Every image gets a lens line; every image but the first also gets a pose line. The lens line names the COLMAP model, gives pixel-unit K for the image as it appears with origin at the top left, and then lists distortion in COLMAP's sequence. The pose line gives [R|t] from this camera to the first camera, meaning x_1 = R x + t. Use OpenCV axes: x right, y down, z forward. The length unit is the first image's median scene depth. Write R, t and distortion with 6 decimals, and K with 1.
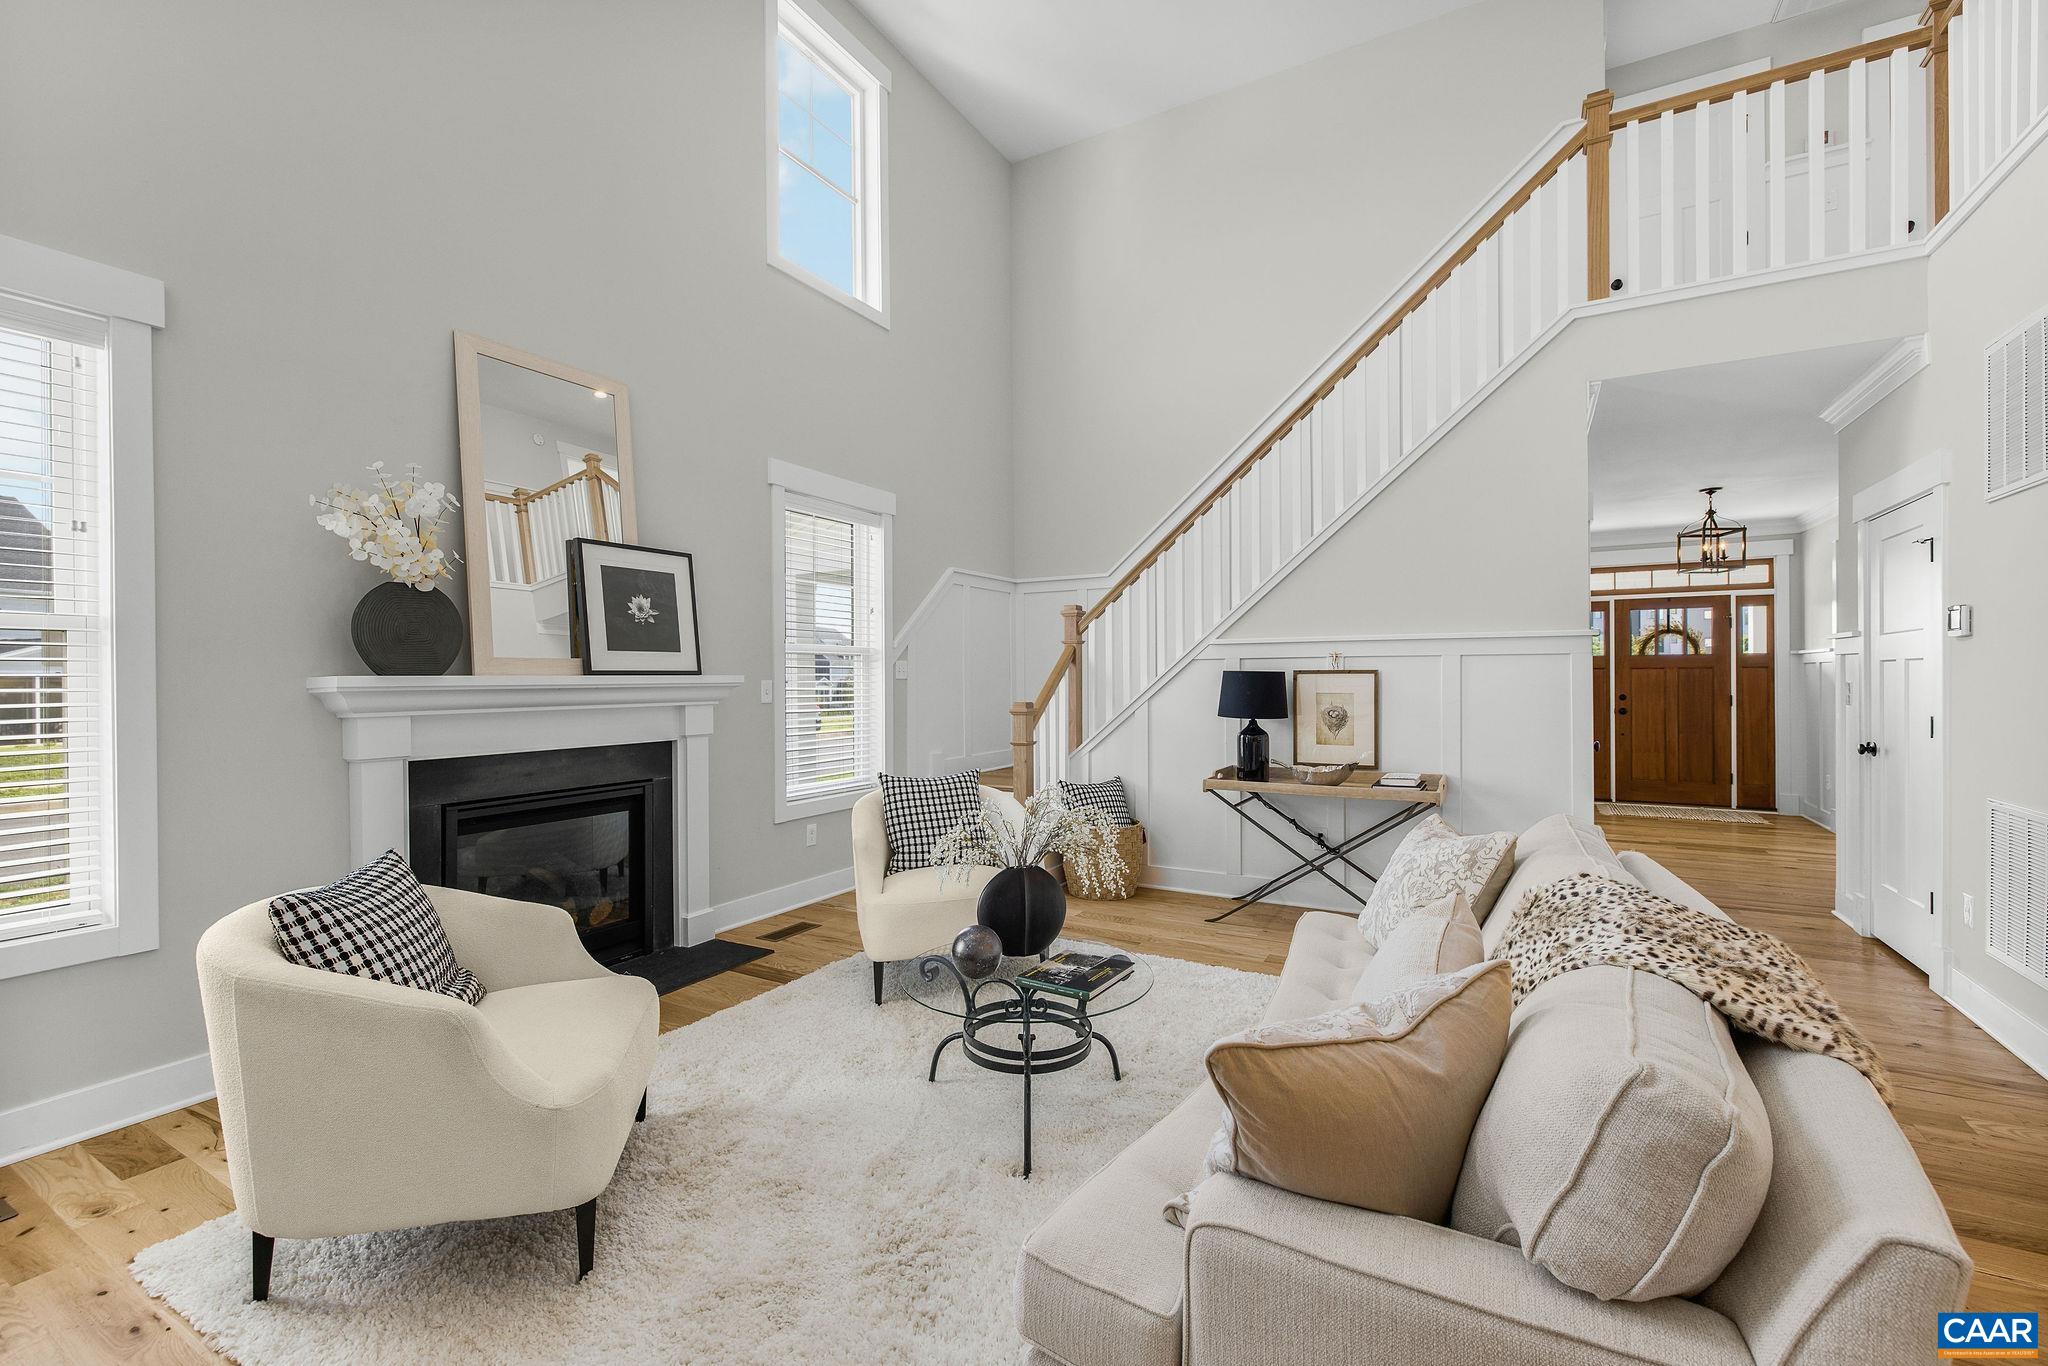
lens RADIAL K [[866.5, 0, 1023.7], [0, 866.5, 677.5], [0, 0, 1]] dist [-0.000460, 0.000226]
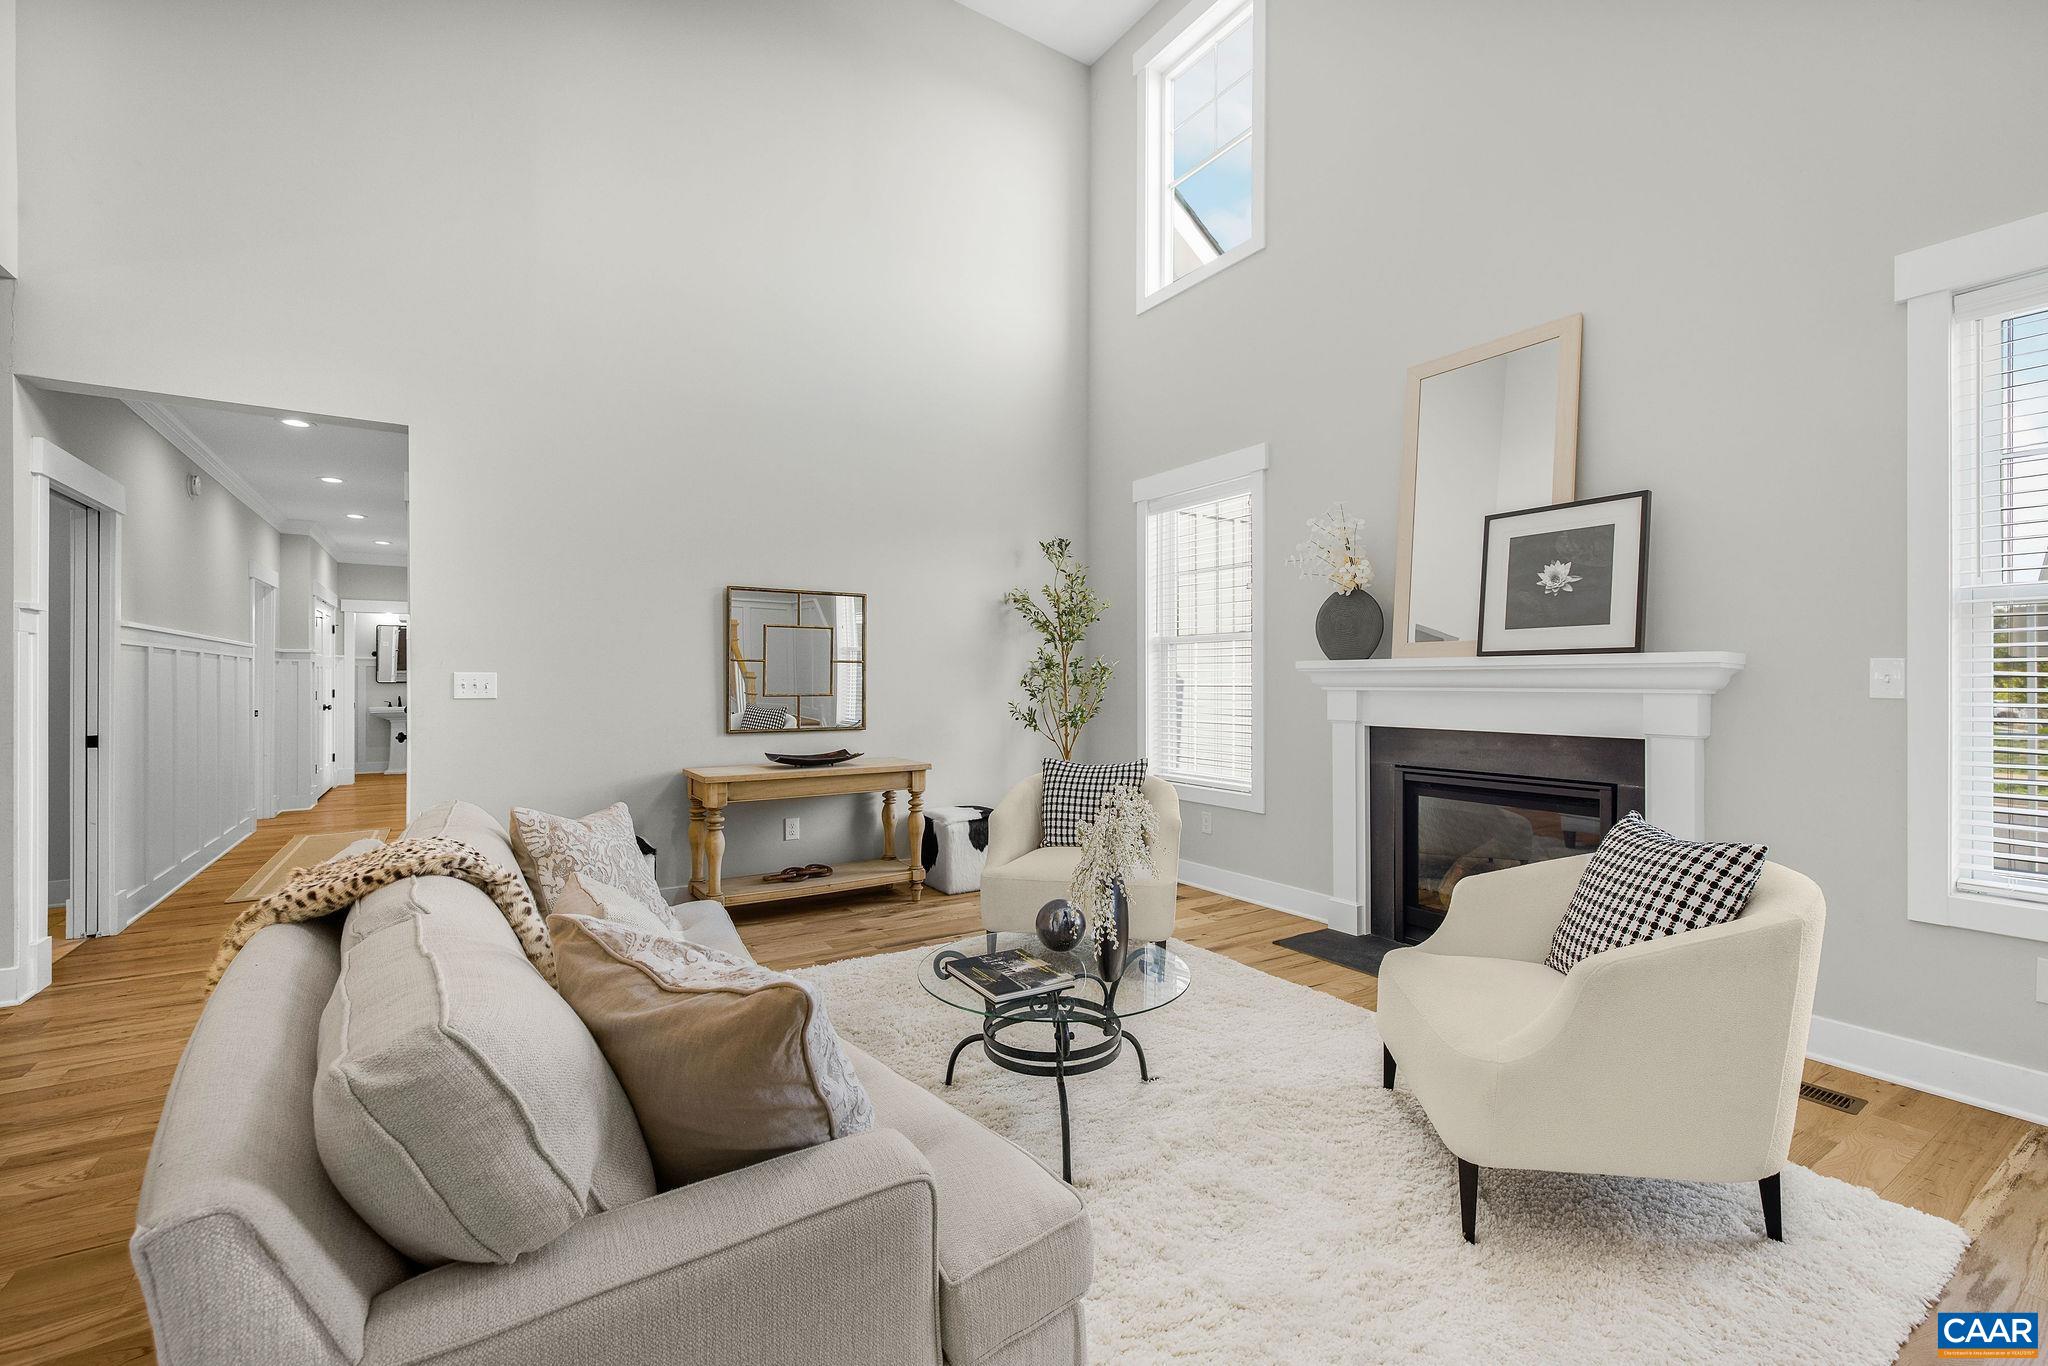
lens RADIAL K [[866.5, 0, 1023.7], [0, 866.5, 677.5], [0, 0, 1]] dist [-0.000460, 0.000226]
pose [[-0.454555, 0.001469, -0.890718, 0.516849], [0.000731, 0.999999, 0.001277, 0.016667], [0.890719, -0.000071, -0.454555, 0.851570]]
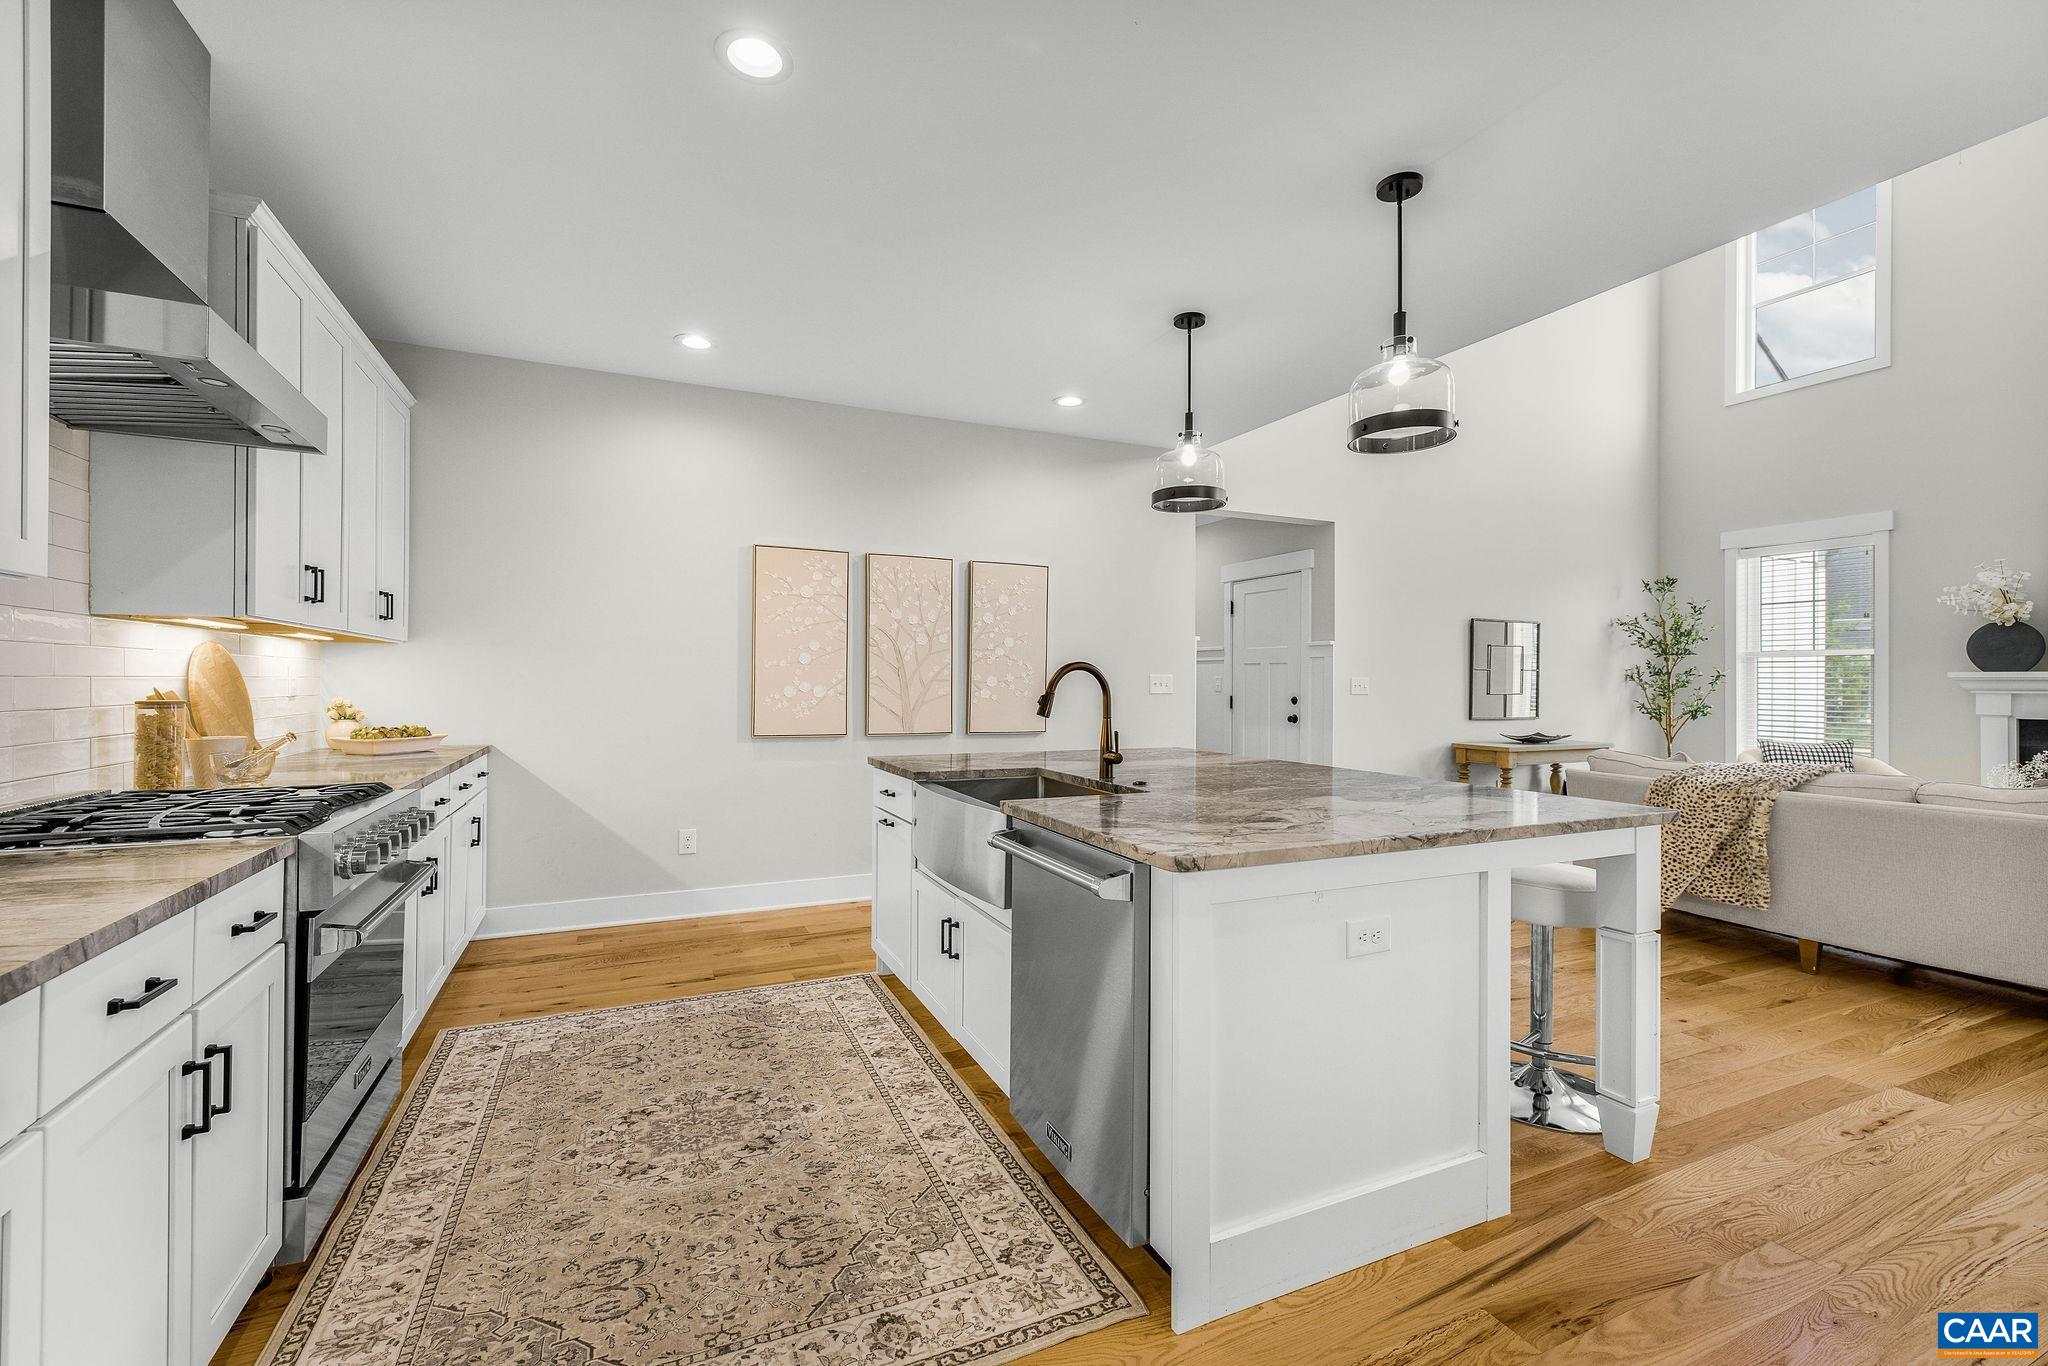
lens RADIAL K [[866.5, 0, 1023.7], [0, 866.5, 677.5], [0, 0, 1]] dist [-0.000460, 0.000226]
pose [[-0.581840, -0.001398, -0.813302, 1.495321], [-0.004282, 0.999990, 0.001344, 0.012125], [0.813292, 0.004264, -0.581840, 0.269730]]
